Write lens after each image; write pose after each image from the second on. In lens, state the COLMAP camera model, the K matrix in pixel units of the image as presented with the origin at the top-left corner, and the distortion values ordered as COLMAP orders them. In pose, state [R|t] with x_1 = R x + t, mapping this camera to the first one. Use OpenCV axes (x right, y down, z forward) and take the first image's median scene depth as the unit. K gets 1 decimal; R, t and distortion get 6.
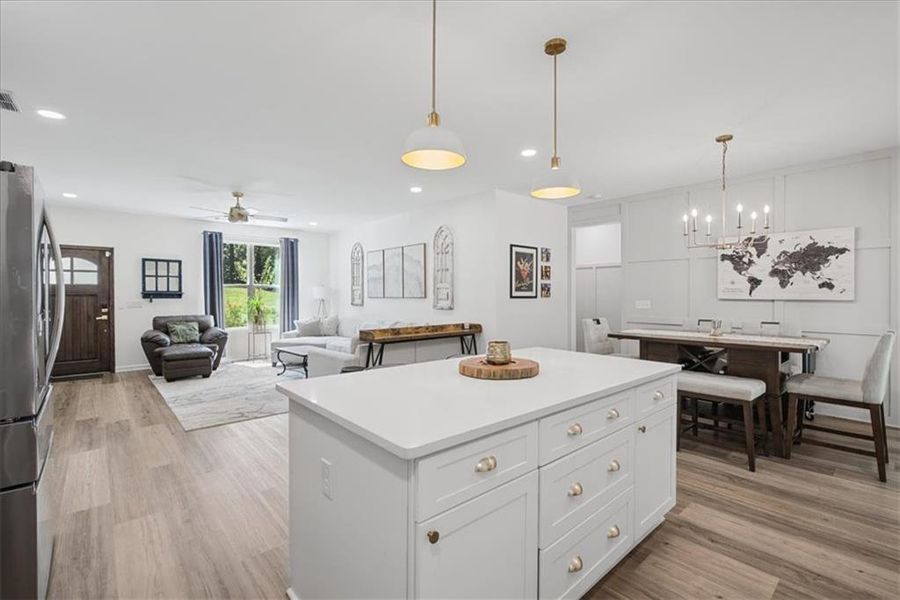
lens RADIAL K [[405.7, 0, 451.9], [0, 405.7, 298.3], [0, 0, 1]] dist [0.004570, -0.001297]
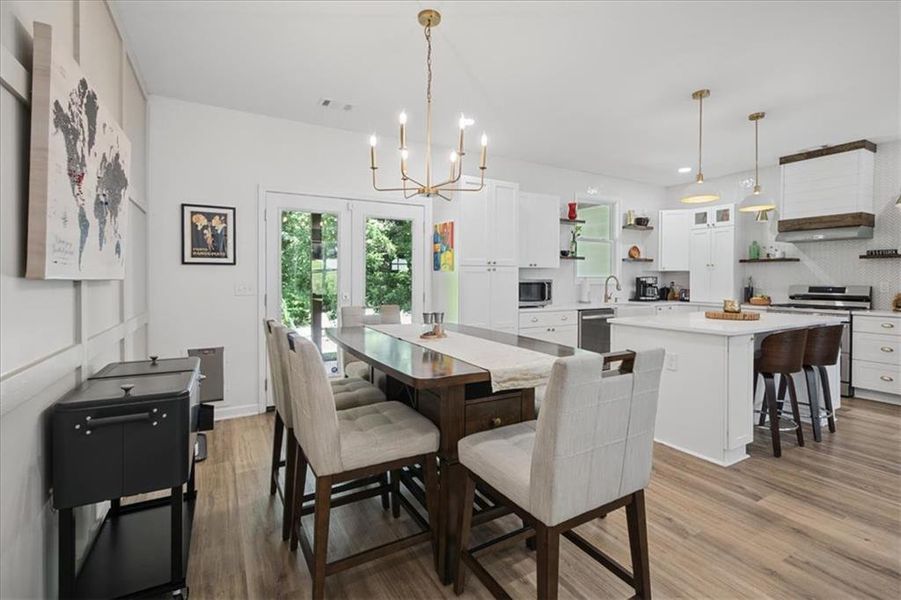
lens RADIAL K [[406.2, 0, 451.3], [0, 406.2, 290.8], [0, 0, 1]] dist [0.004570, -0.001297]
pose [[-0.979509, -0.008093, 0.201237, 0.275214], [0.001137, 0.998954, 0.045710, -0.002549], [-0.201396, 0.045002, -0.978476, 0.868002]]
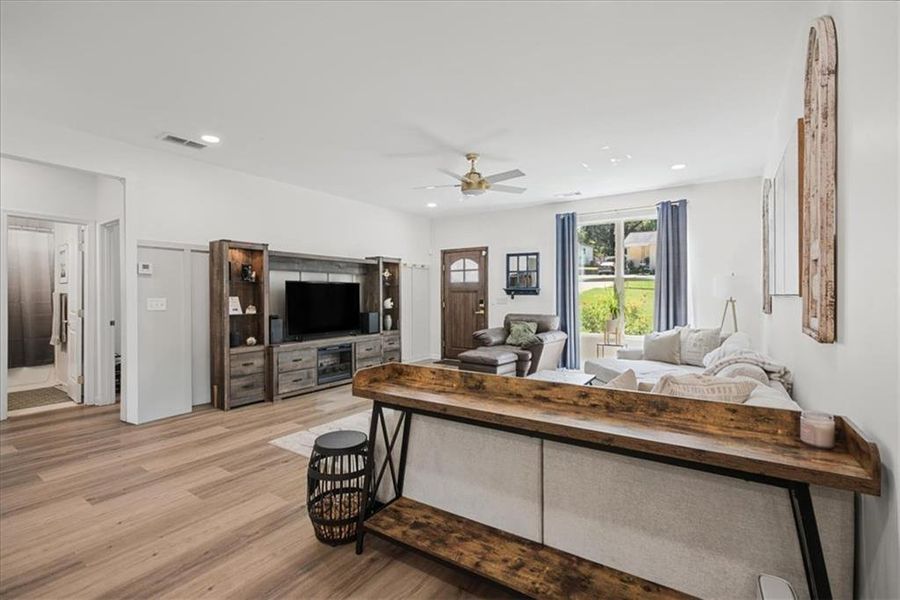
lens RADIAL K [[405.7, 0, 444.3], [0, 405.7, 298.1], [0, 0, 1]] dist [0.004570, -0.001297]
pose [[0.240344, 0.011462, -0.970620, 0.164546], [-0.010871, 0.999899, 0.009116, 0.001158], [0.970627, 0.008361, 0.240445, 0.650373]]
